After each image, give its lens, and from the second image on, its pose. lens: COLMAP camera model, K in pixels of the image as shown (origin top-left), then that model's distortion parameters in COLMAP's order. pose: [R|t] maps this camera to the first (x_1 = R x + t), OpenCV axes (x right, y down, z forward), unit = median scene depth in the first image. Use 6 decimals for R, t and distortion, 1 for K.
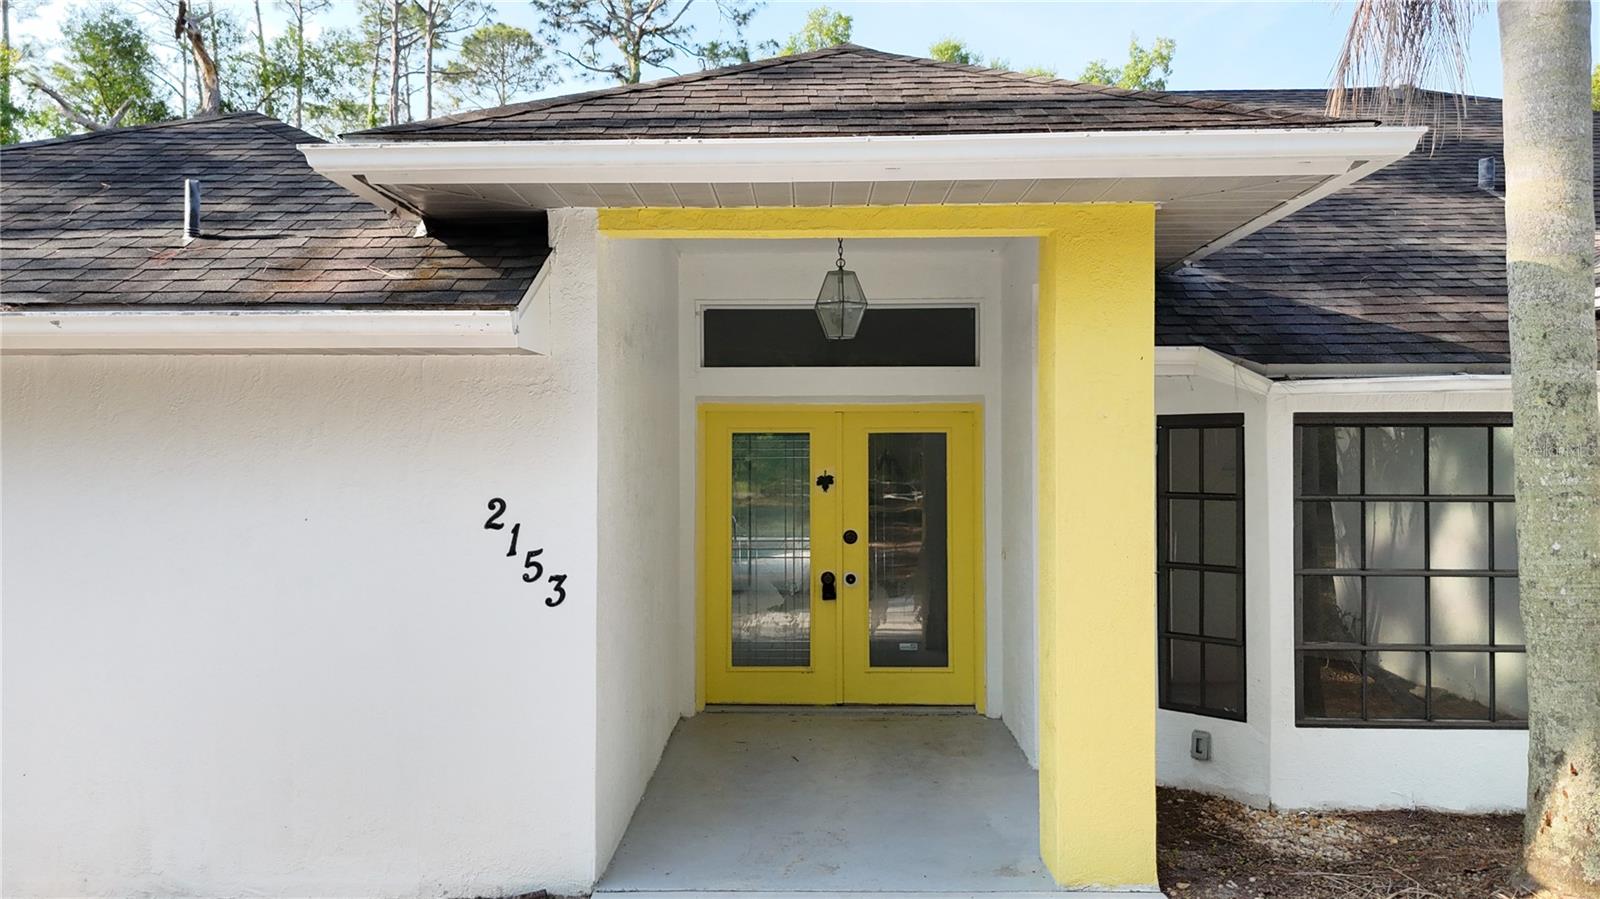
lens RADIAL K [[1174.2, 0, 797.3], [0, 1174.2, 457.6], [0, 0, 1]] dist [0.089969, -0.118134]
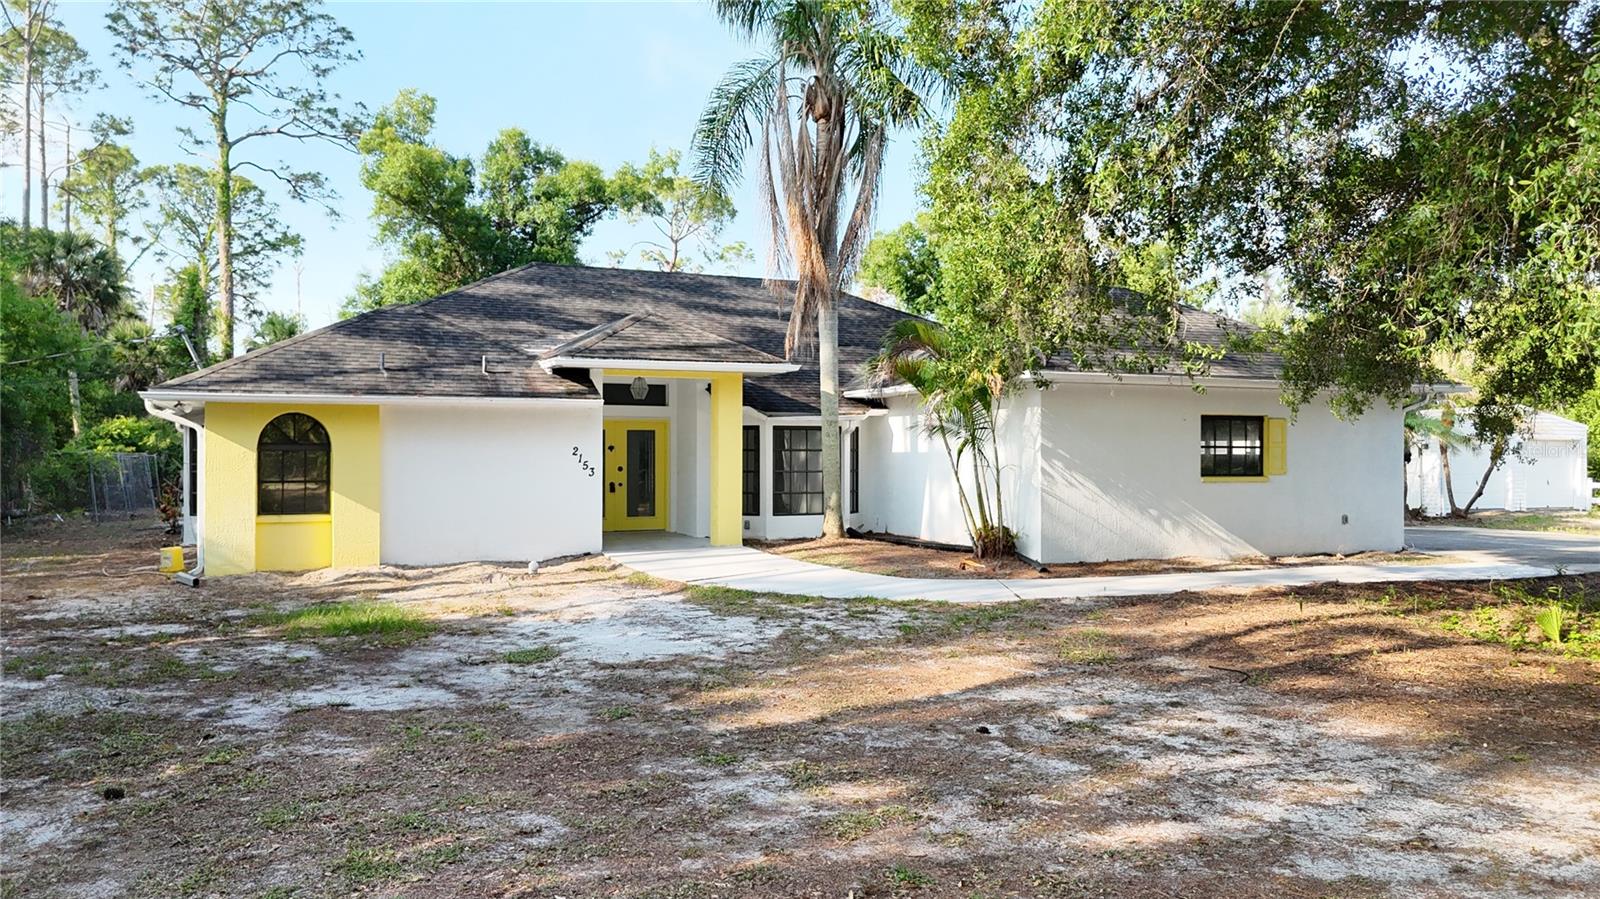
lens RADIAL K [[1174.2, 0, 797.3], [0, 1174.2, 457.6], [0, 0, 1]] dist [0.089969, -0.118134]
pose [[0.907588, -0.000025, 0.419861, -0.711772], [-0.000416, 0.999999, 0.000959, 0.039076], [-0.419861, -0.001045, 0.907588, -1.593509]]
